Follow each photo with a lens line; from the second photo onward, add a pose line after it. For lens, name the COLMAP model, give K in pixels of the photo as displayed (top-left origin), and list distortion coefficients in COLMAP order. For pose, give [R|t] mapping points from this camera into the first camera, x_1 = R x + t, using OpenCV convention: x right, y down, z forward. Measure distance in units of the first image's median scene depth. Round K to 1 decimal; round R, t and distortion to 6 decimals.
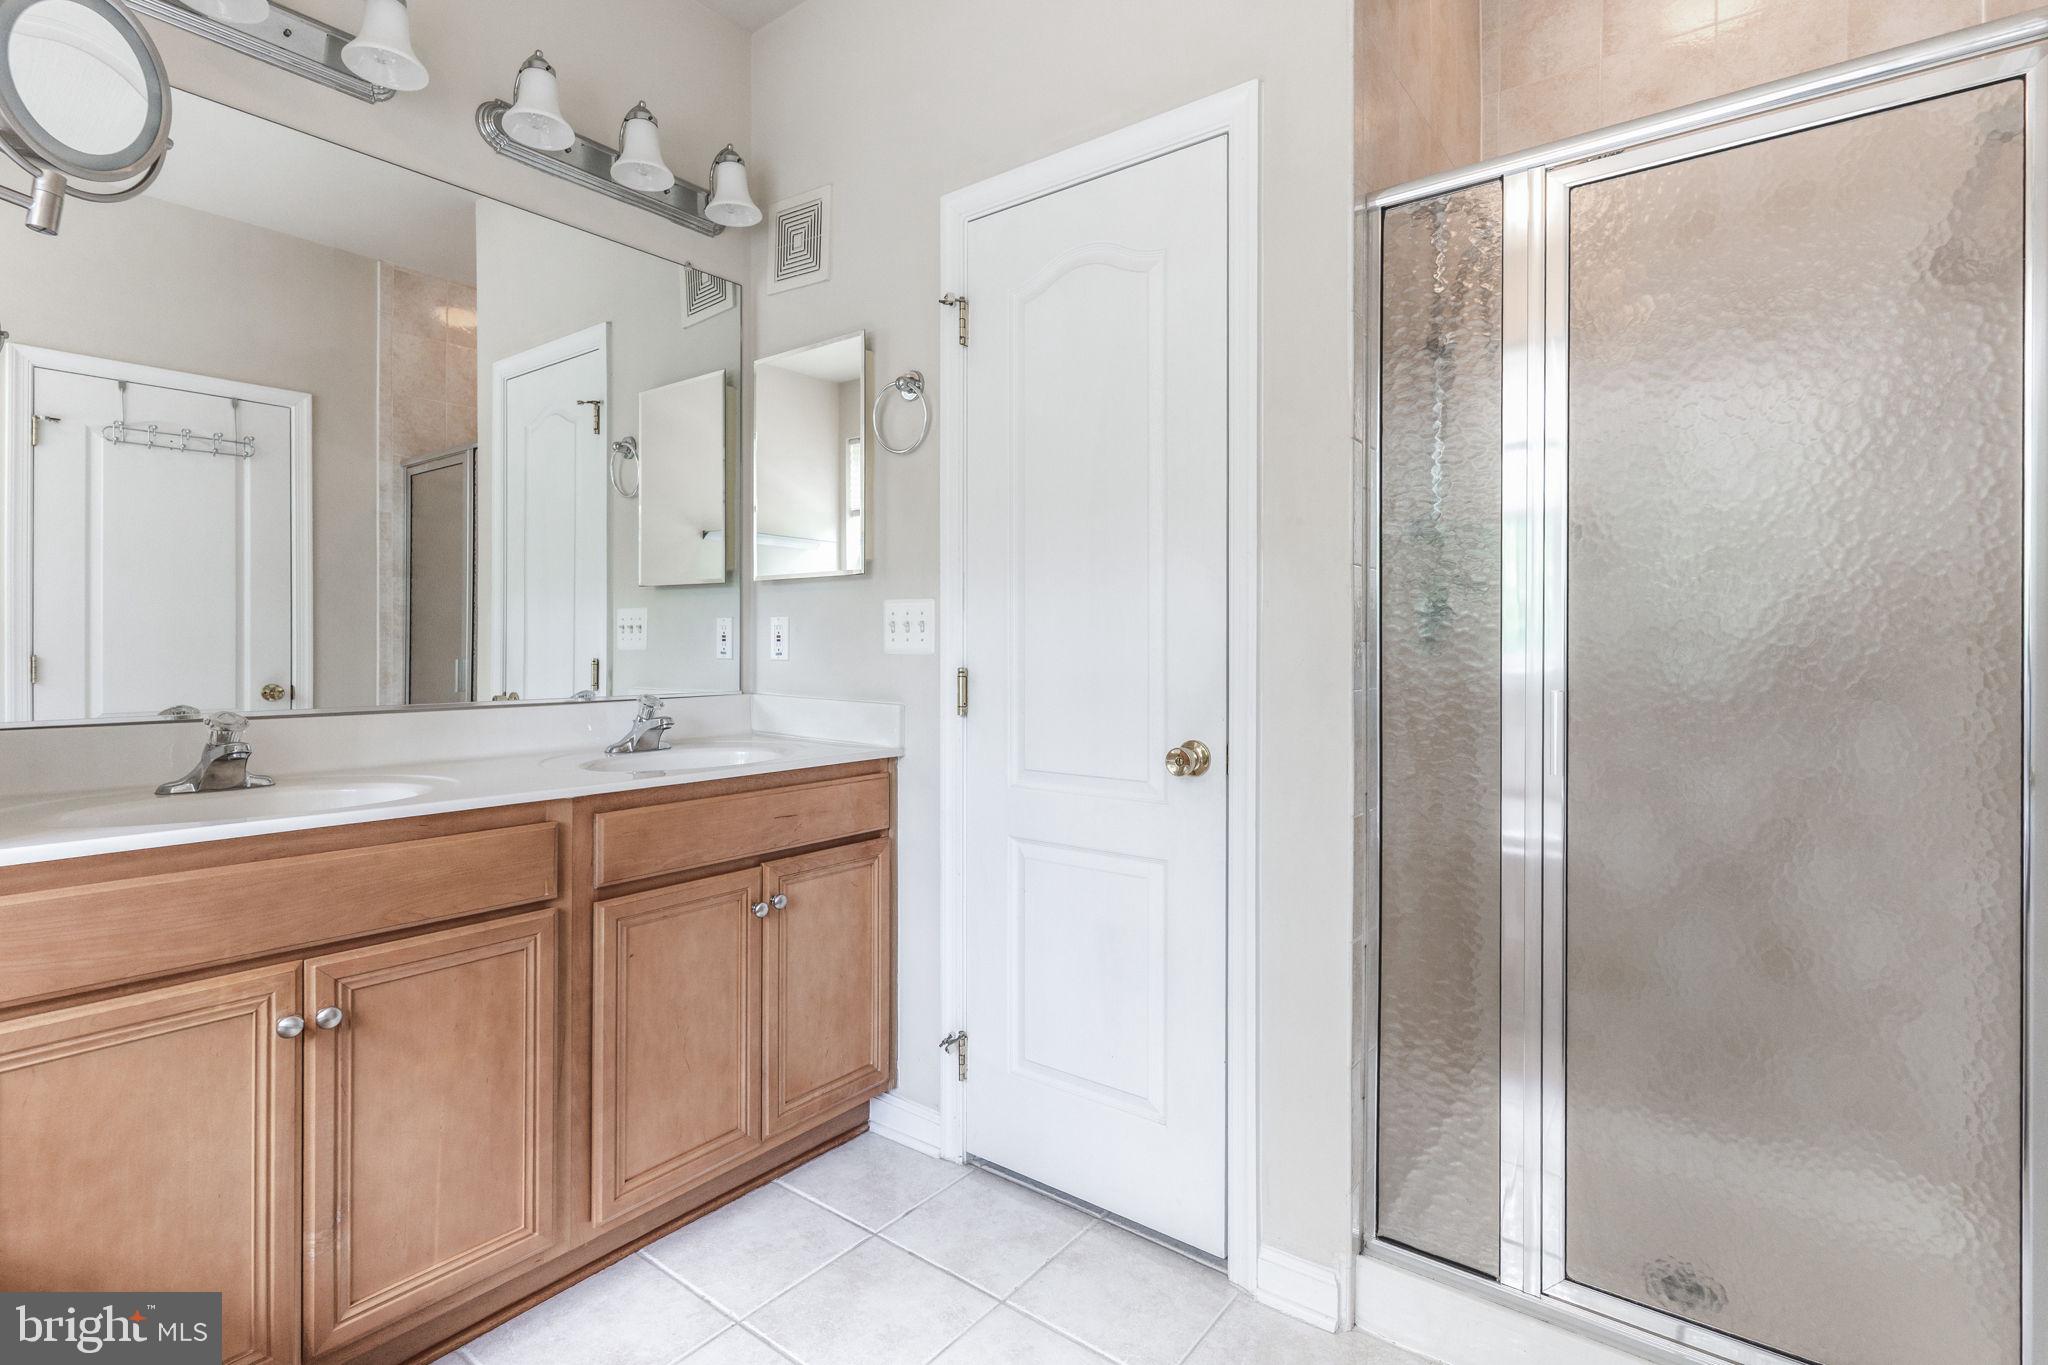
lens RADIAL K [[983.7, 0, 1025.8], [0, 983.7, 638.9], [0, 0, 1]] dist [-0.000580, 0.000252]
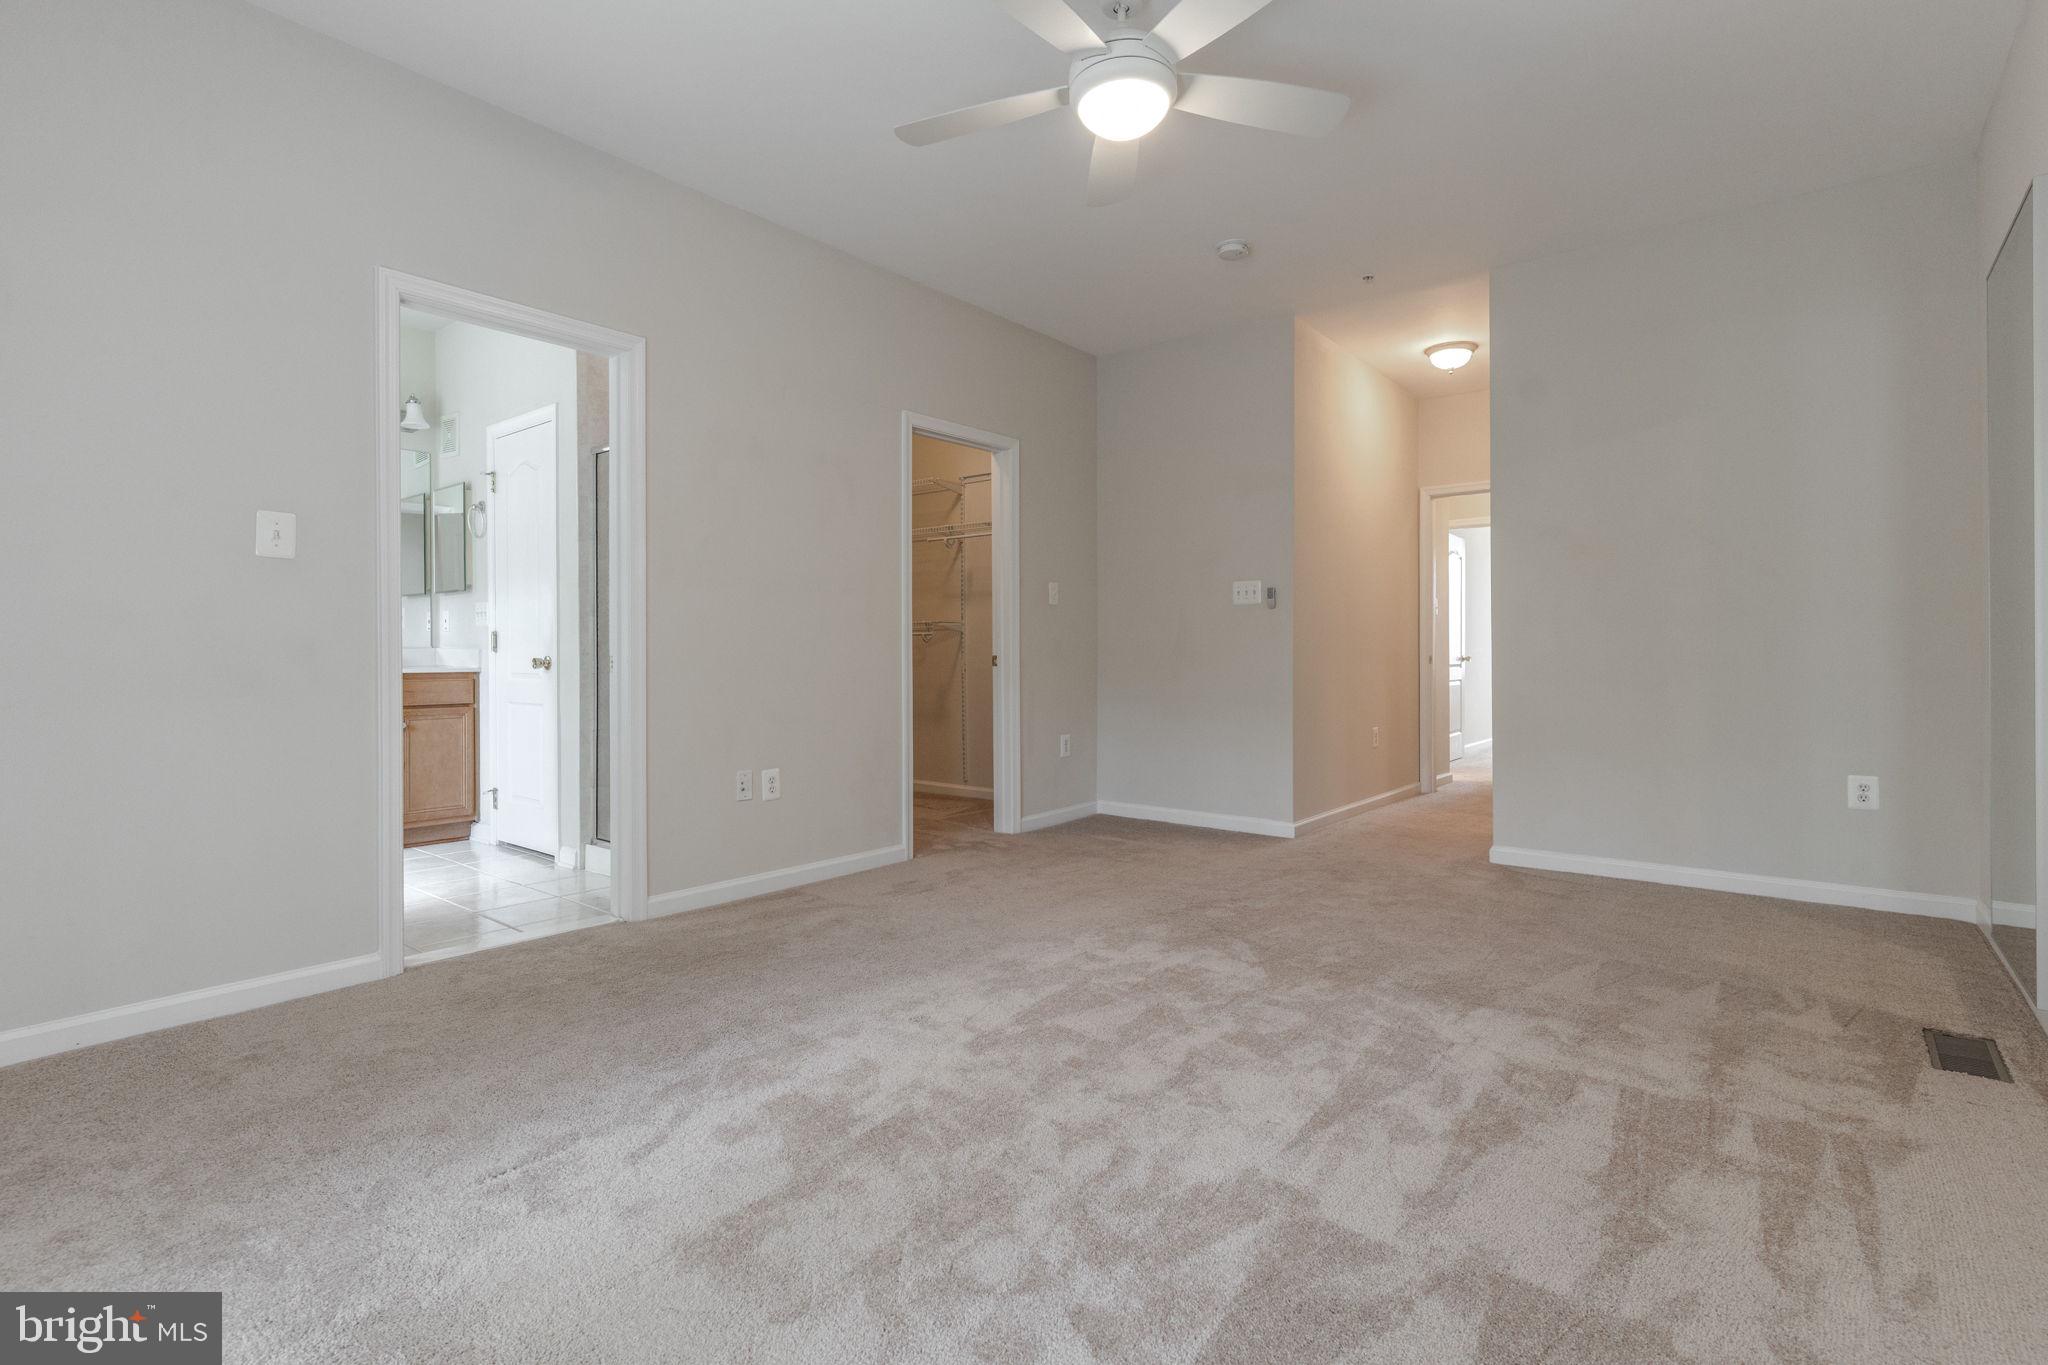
lens RADIAL K [[983.7, 0, 1025.8], [0, 983.7, 638.9], [0, 0, 1]] dist [-0.000580, 0.000252]
pose [[0.999160, -0.007287, -0.040322, 1.299853], [0.007043, 0.999956, -0.006178, 0.072683], [0.040366, 0.005889, 0.999168, -1.284919]]
